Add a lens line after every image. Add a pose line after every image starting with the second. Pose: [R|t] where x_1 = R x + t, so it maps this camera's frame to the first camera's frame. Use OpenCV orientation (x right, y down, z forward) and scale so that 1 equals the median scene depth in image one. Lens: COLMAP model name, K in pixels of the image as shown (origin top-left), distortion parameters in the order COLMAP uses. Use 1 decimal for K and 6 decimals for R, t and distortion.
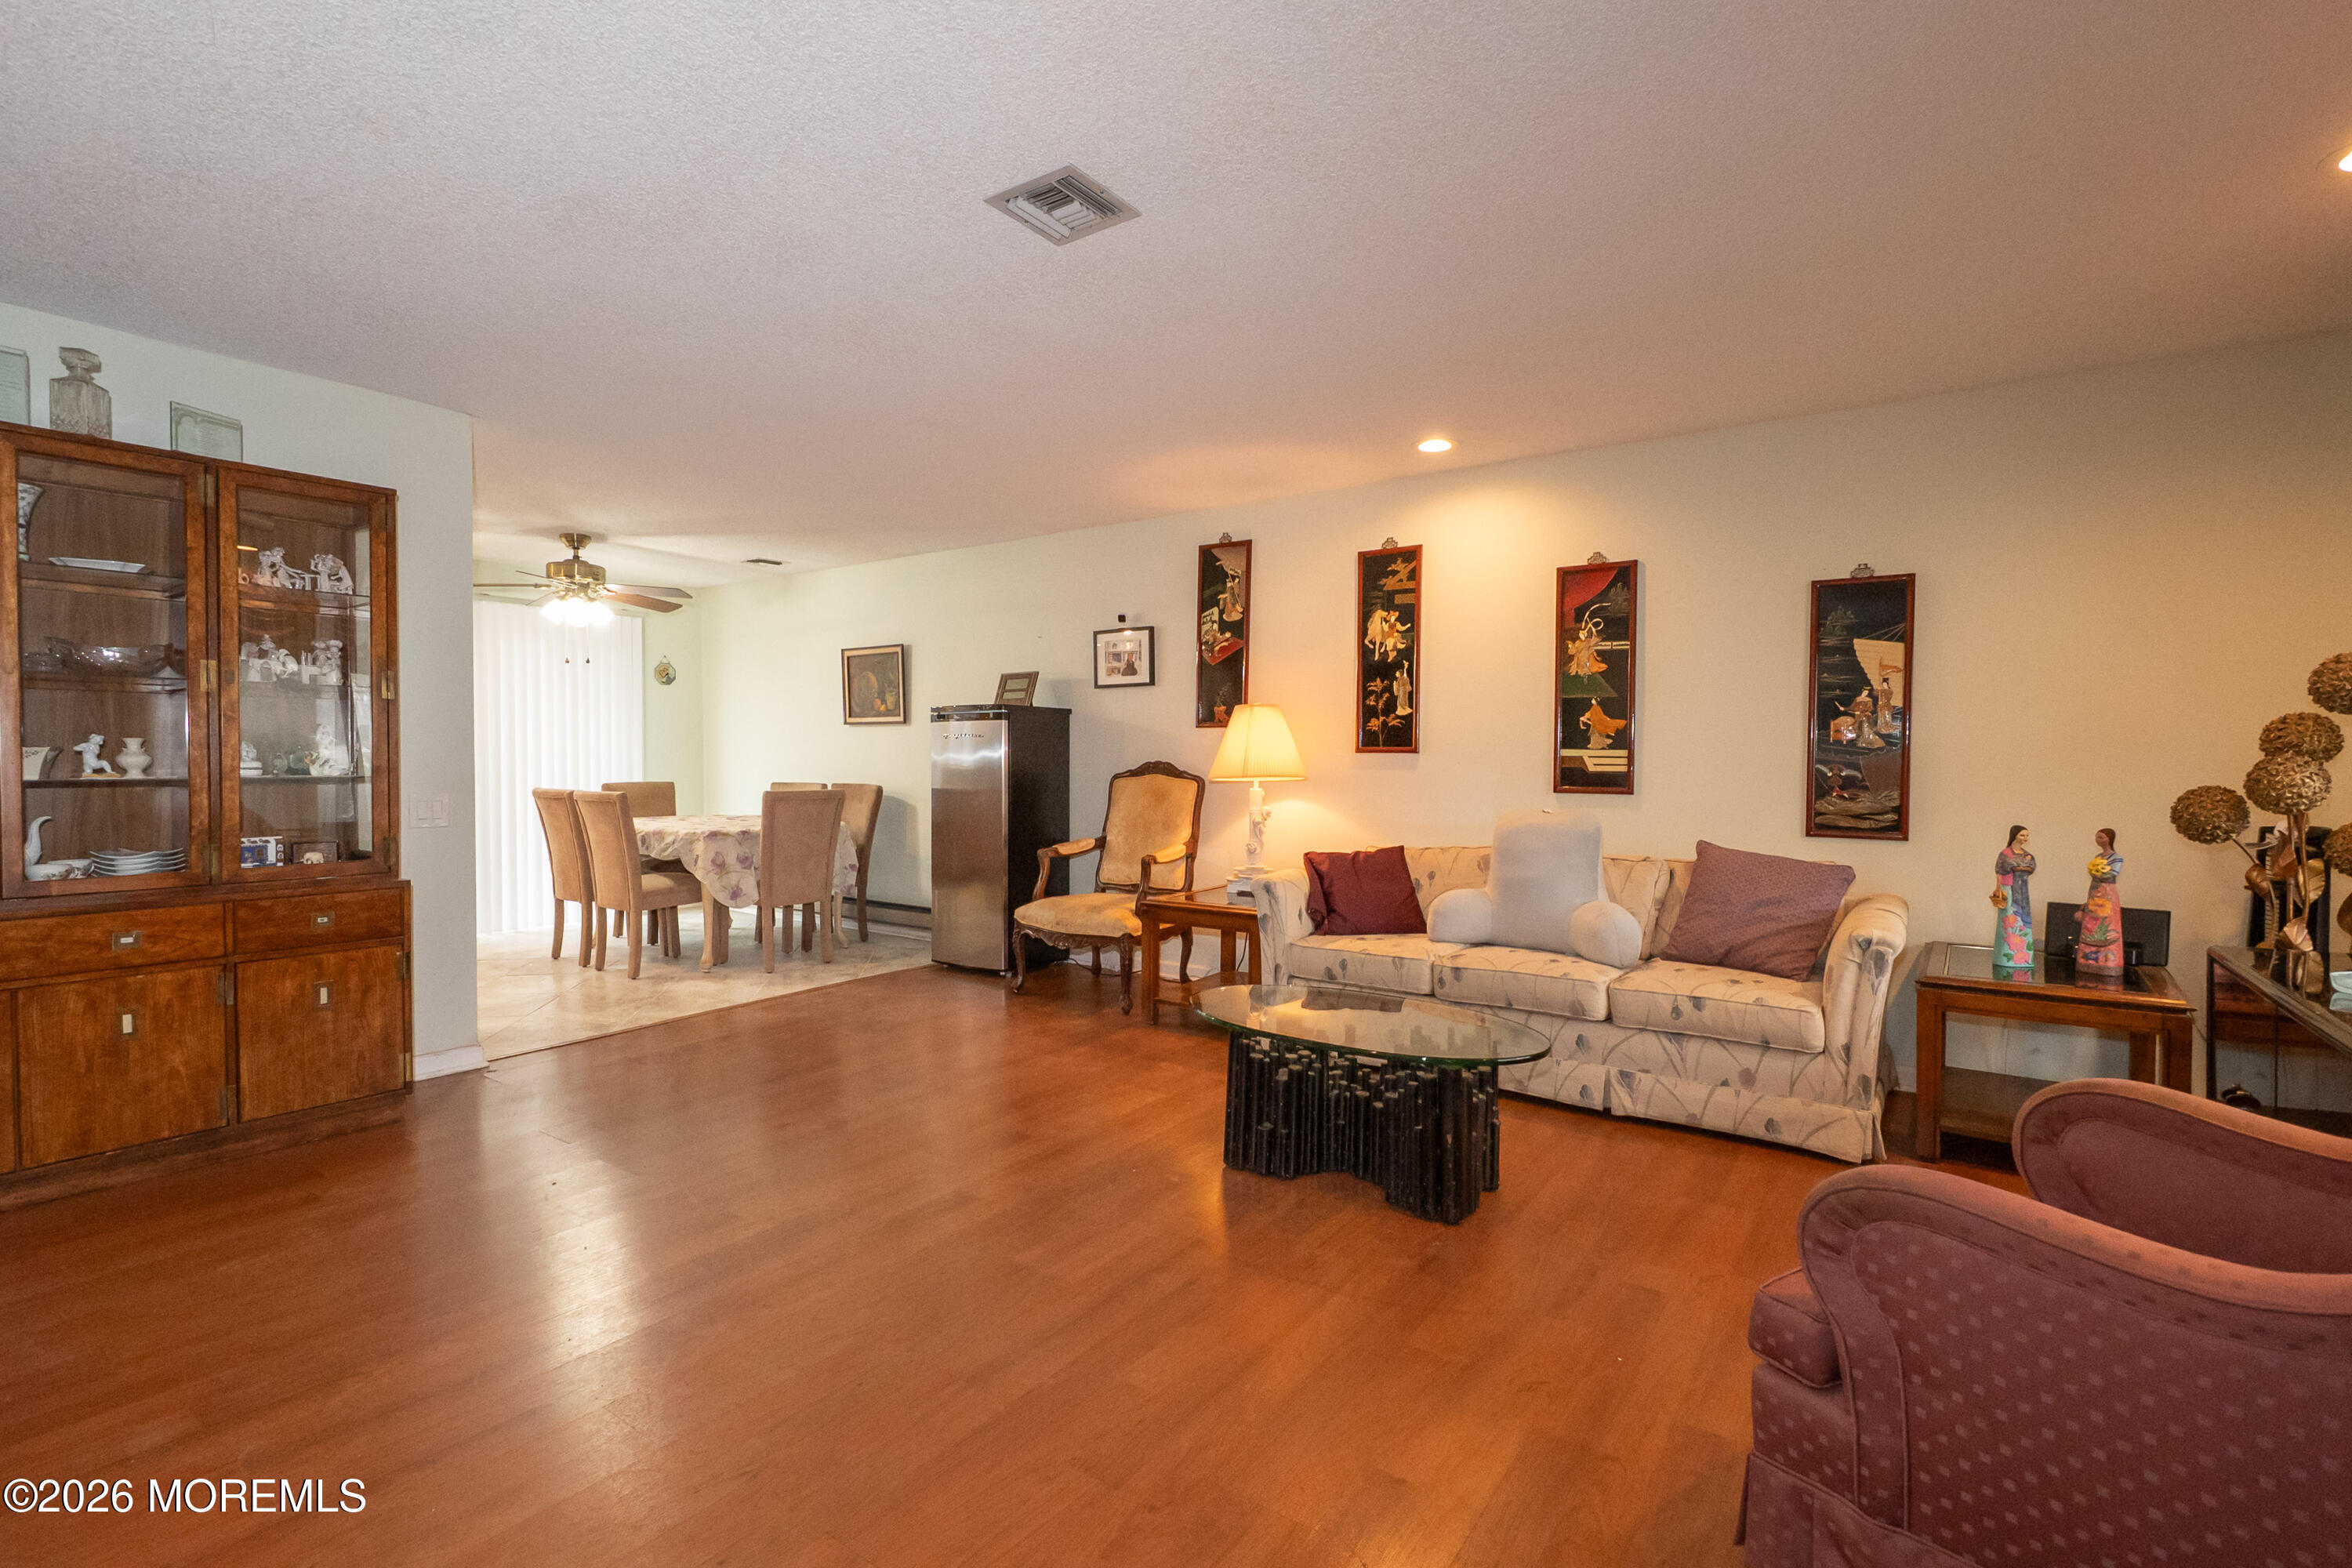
lens RADIAL K [[1045.2, 0, 1194.9], [0, 1045.2, 778.4], [0, 0, 1]] dist [0.007105, -0.006043]
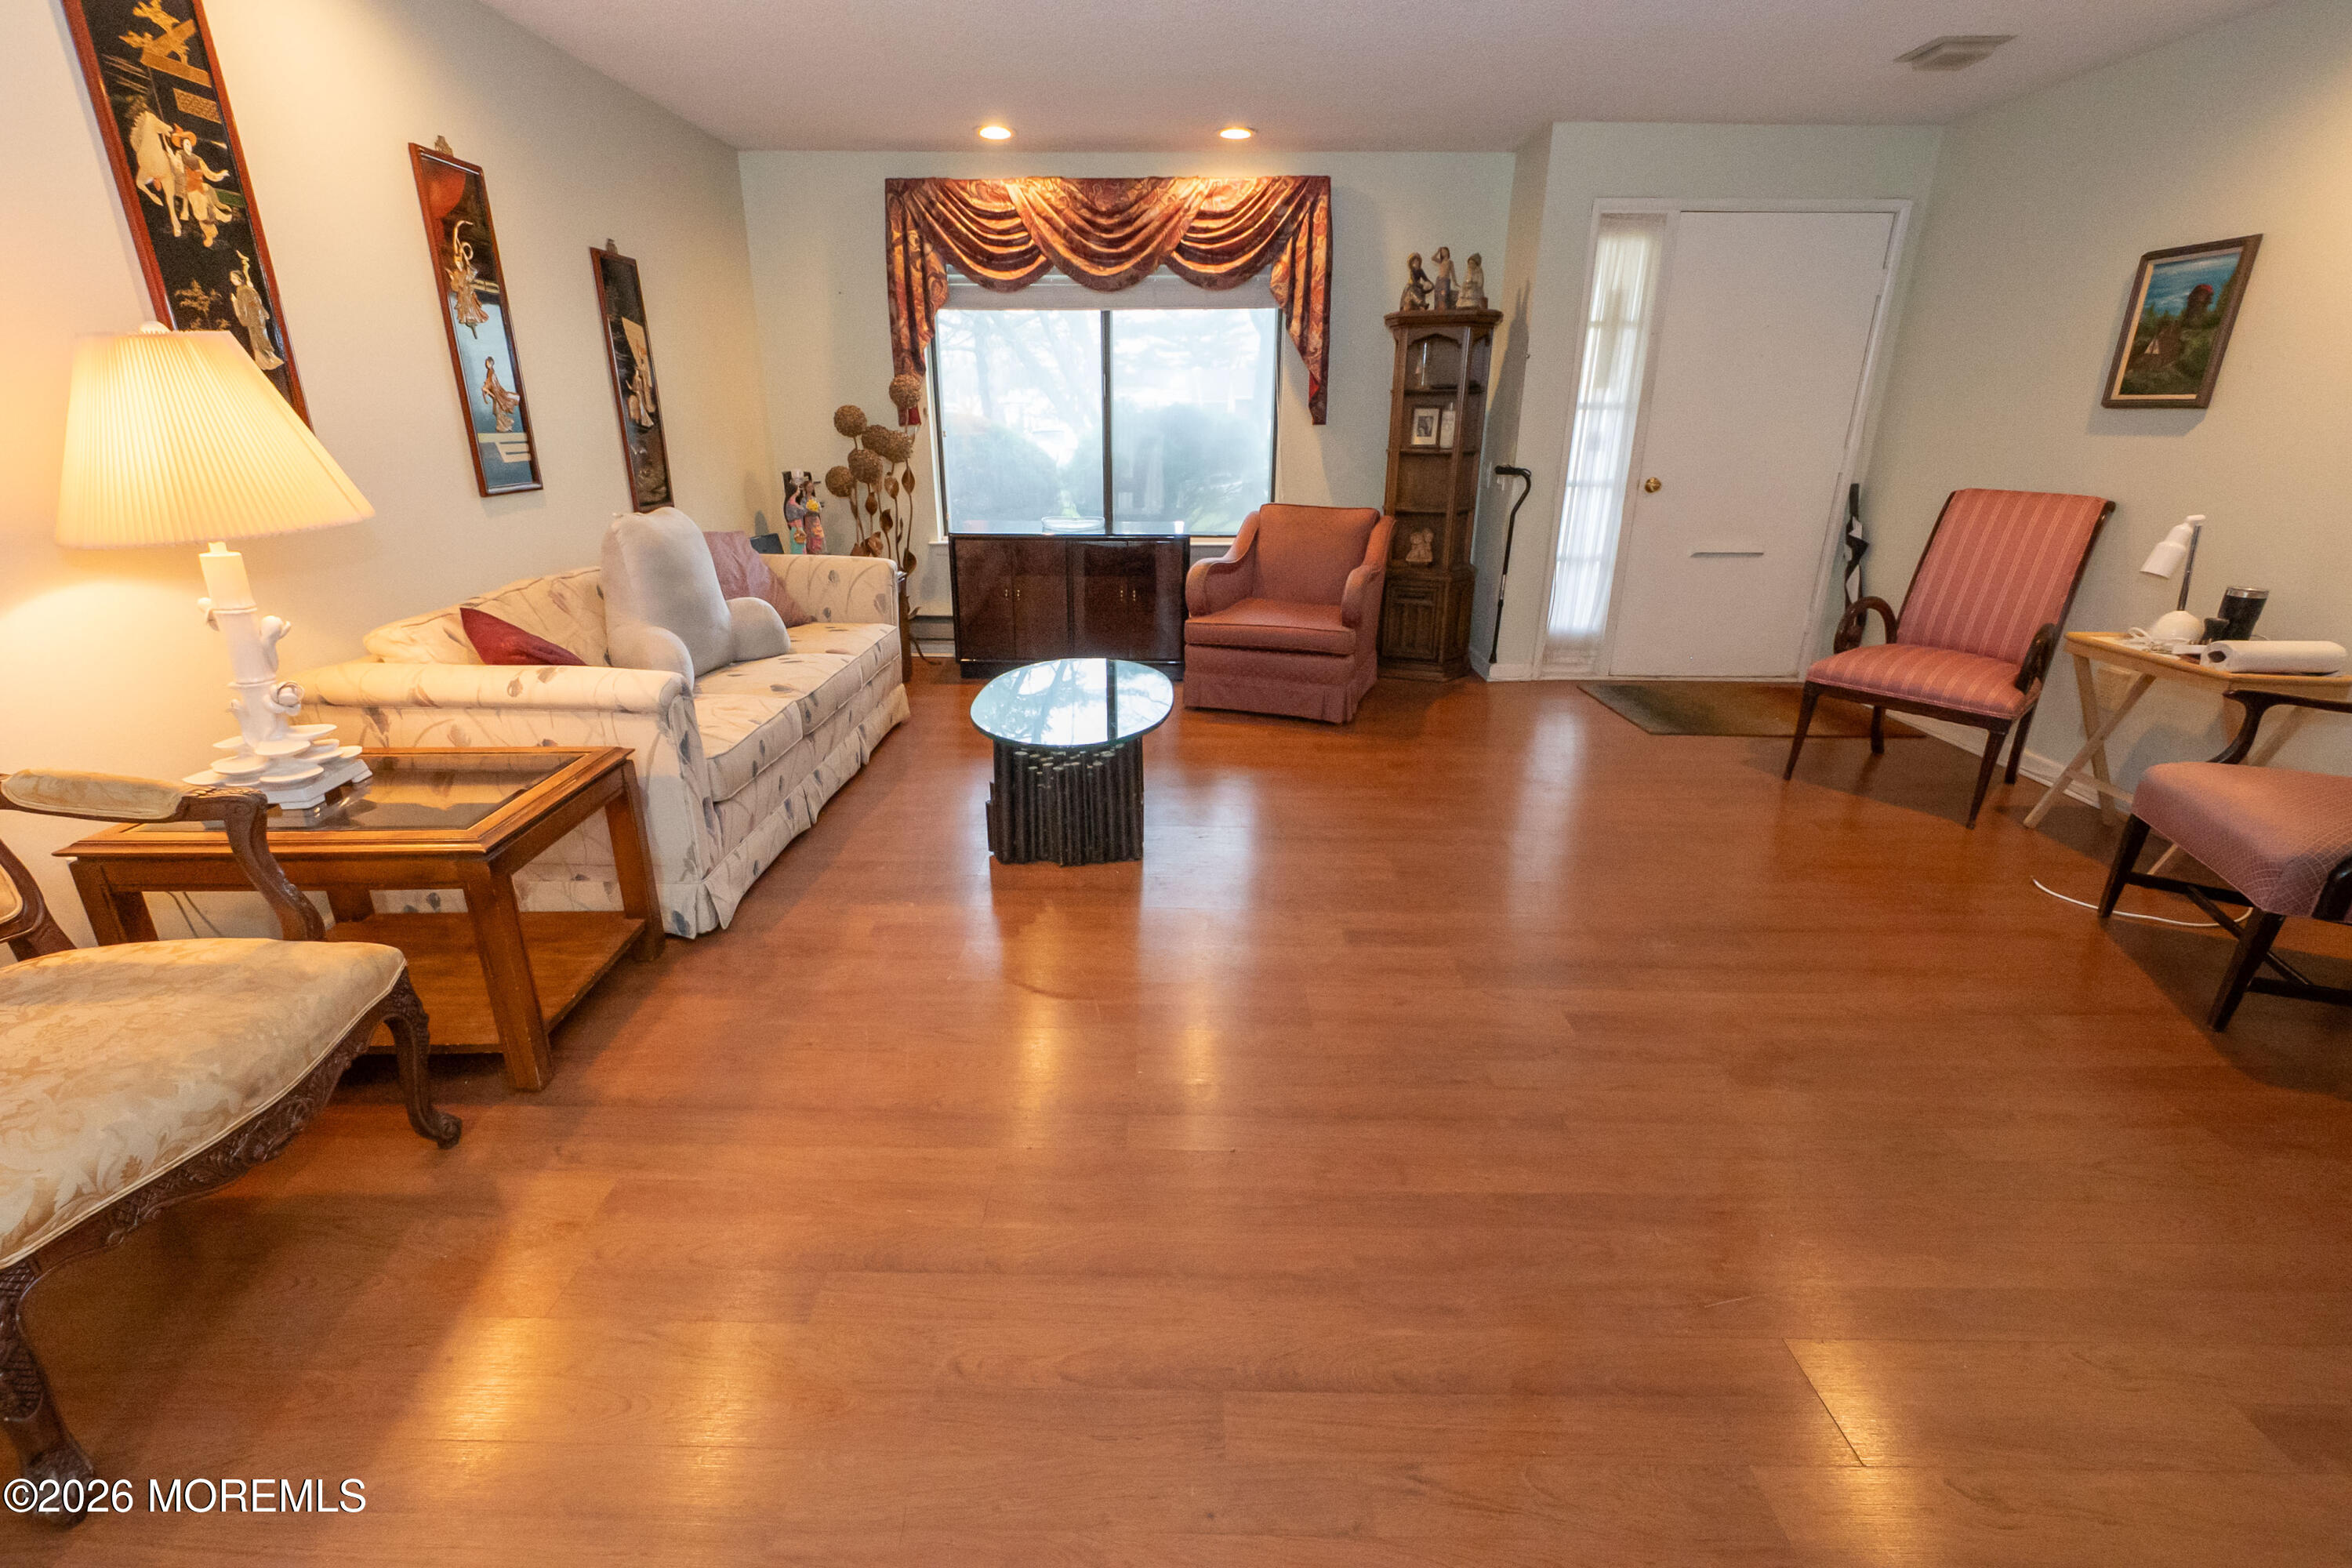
lens RADIAL K [[1045.2, 0, 1172.1], [0, 1045.2, 789.1], [0, 0, 1]] dist [0.007105, -0.006043]
pose [[-0.581958, -0.286046, 0.761250, -0.502731], [0.010597, 0.933349, 0.358815, -0.048670], [-0.813150, 0.216882, -0.540139, 0.967176]]
